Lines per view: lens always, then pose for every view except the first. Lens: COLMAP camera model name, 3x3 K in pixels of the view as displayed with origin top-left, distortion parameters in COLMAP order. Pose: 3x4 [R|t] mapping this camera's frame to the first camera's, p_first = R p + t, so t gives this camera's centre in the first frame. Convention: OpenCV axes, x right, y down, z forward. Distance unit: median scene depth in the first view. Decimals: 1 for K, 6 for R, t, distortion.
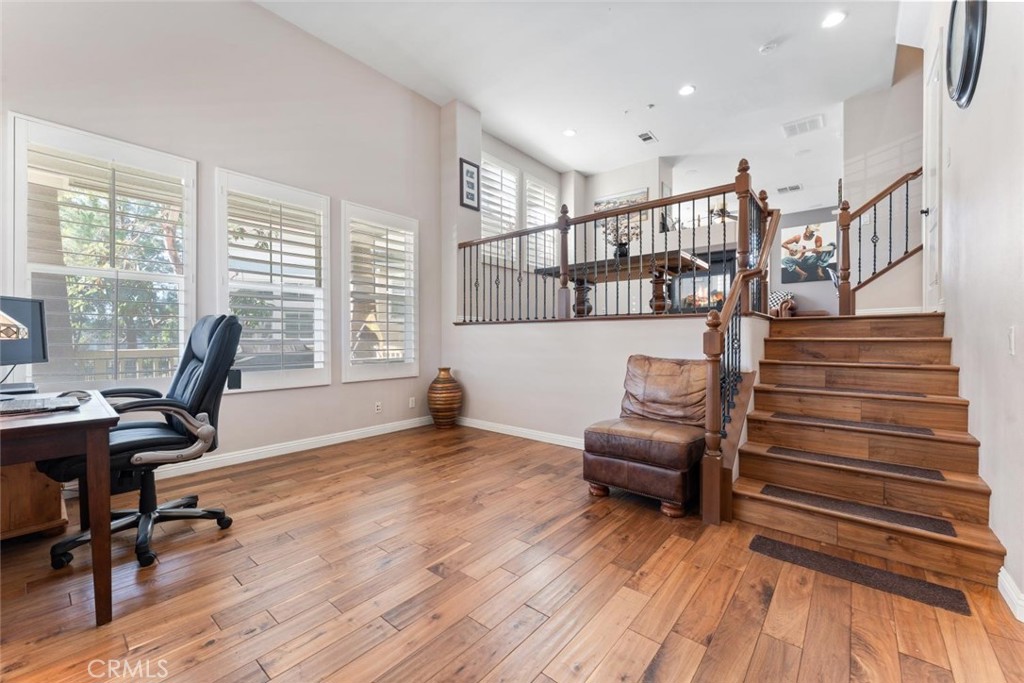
lens RADIAL K [[414.7, 0, 514.4], [0, 414.7, 338.7], [0, 0, 1]] dist [0.001729, 0.000002]
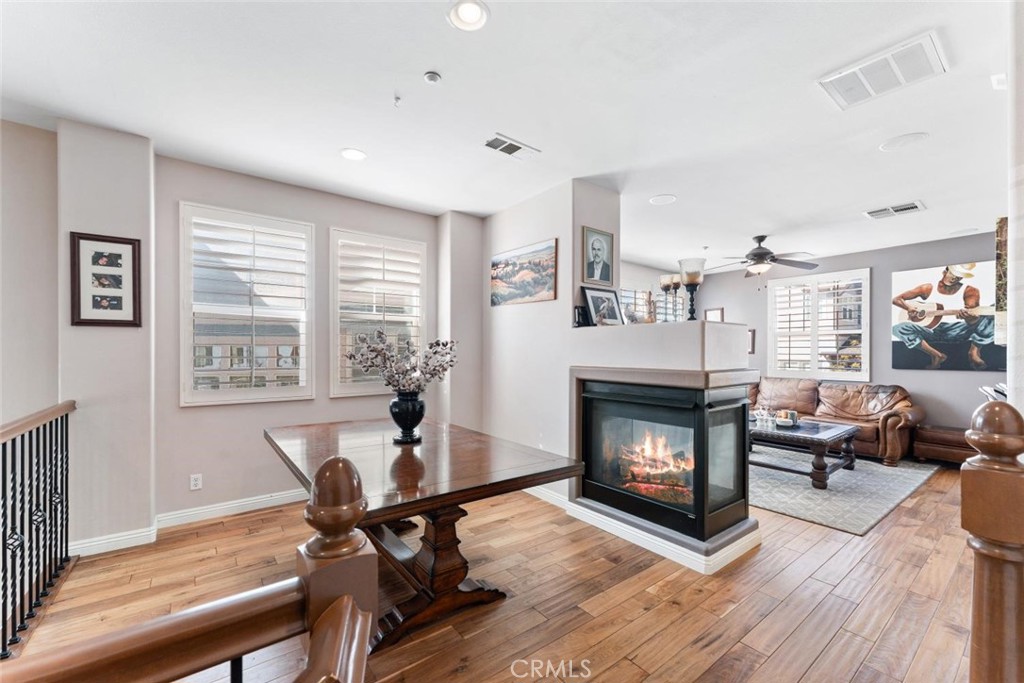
lens RADIAL K [[414.7, 0, 511.6], [0, 414.7, 349.2], [0, 0, 1]] dist [0.001729, 0.000002]
pose [[0.973065, 0.003509, -0.230505, 0.353199], [-0.005085, 0.999968, -0.006245, -0.200911], [0.230476, 0.007249, 0.973051, 0.433911]]
